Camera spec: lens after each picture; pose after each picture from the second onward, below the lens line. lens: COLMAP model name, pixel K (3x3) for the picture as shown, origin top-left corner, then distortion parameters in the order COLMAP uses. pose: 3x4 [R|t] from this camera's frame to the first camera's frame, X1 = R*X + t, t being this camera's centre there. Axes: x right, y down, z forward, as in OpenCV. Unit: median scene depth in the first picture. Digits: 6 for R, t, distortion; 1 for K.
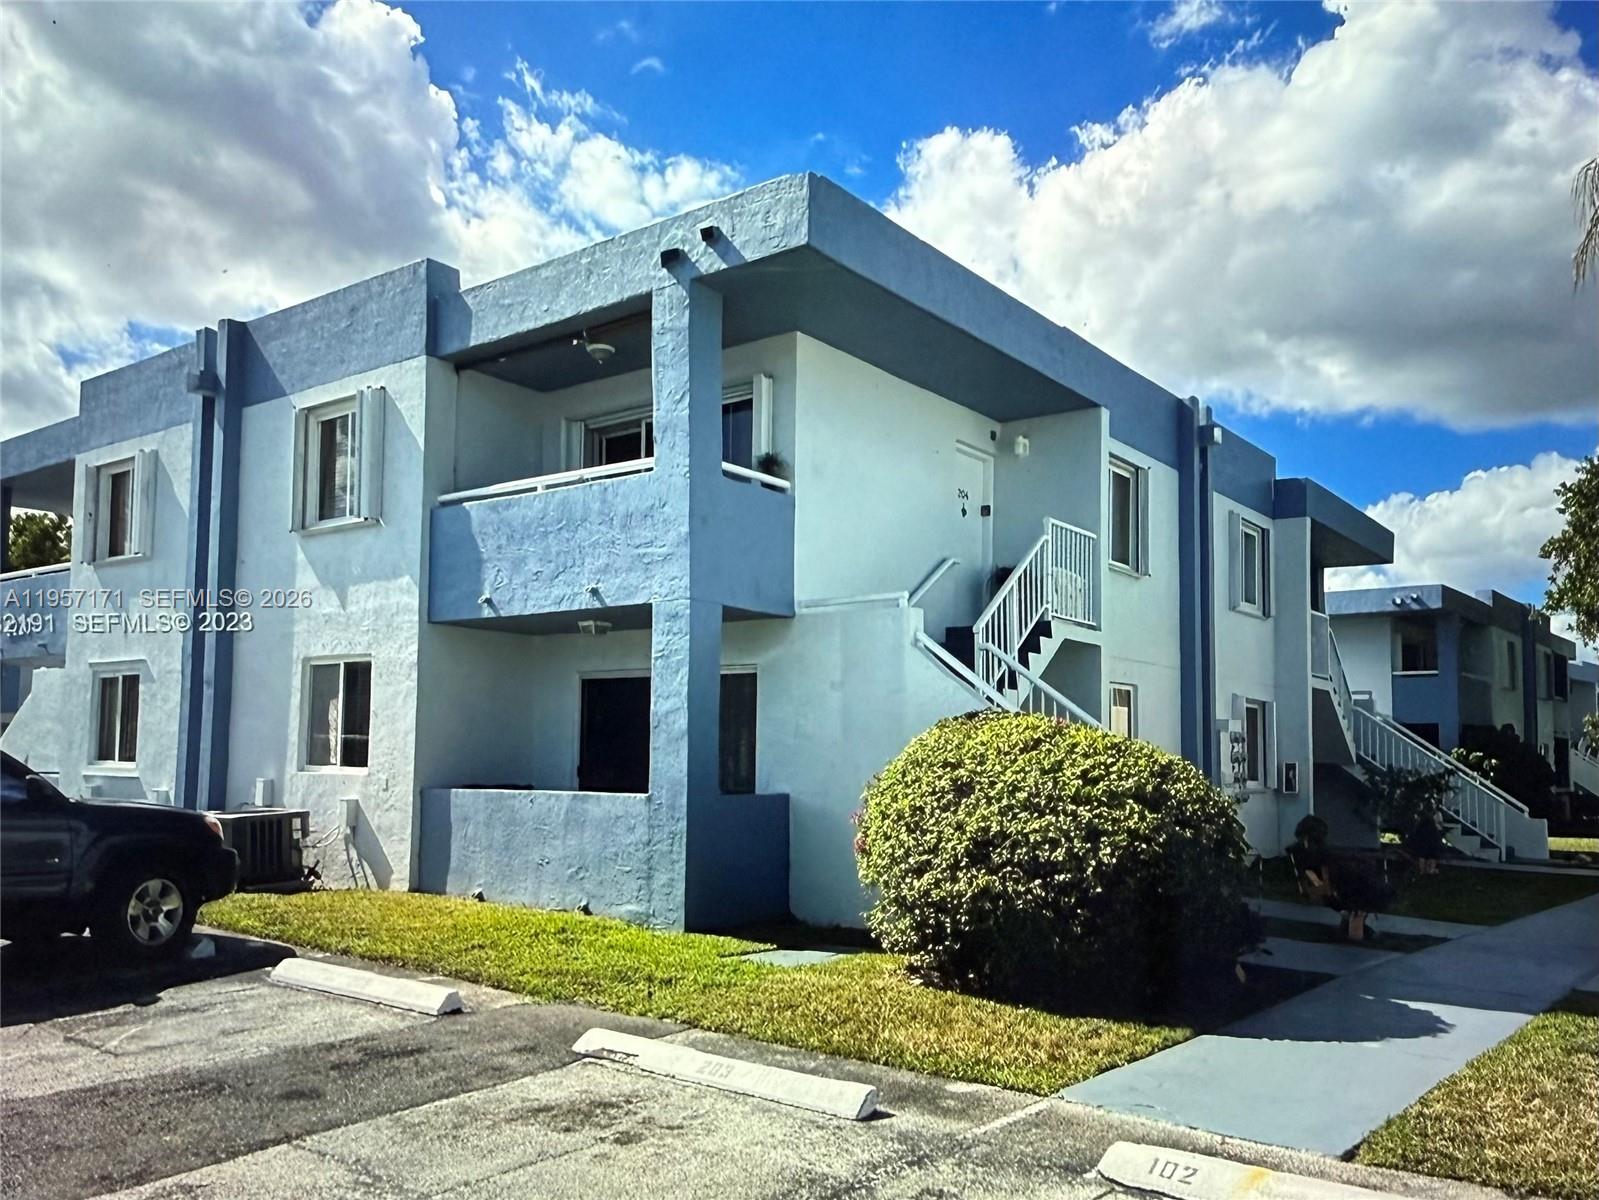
lens RADIAL K [[1208.3, 0, 799.5], [0, 1208.3, 600.0], [0, 0, 1]] dist [0.043389, 0.000055]
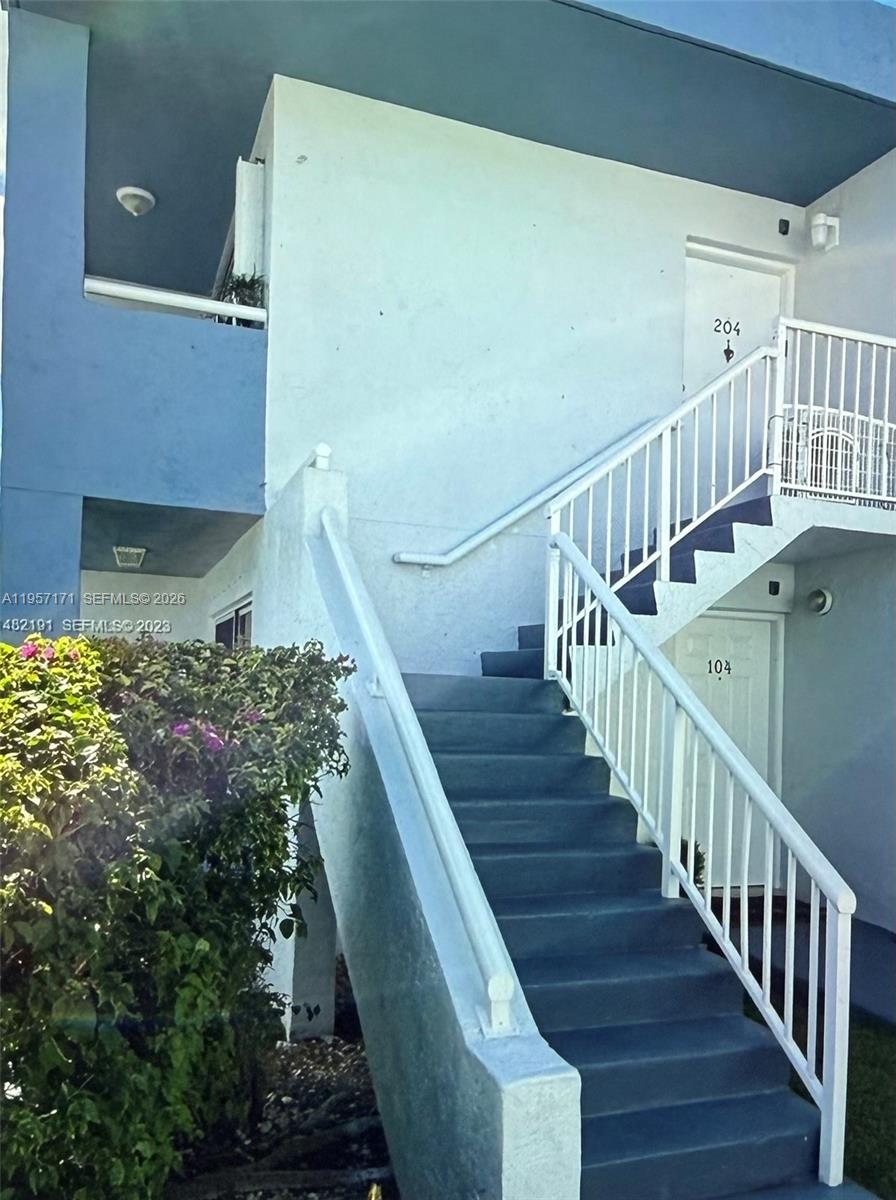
lens RADIAL K [[906.8, 0, 448.0], [0, 906.8, 600.0], [0, 0, 1]] dist [0.043389, 0.000055]
pose [[0.840843, -0.025537, -0.540677, 0.312170], [0.041845, 0.998964, 0.017893, 0.051770], [0.539659, -0.037670, 0.841040, 0.570742]]
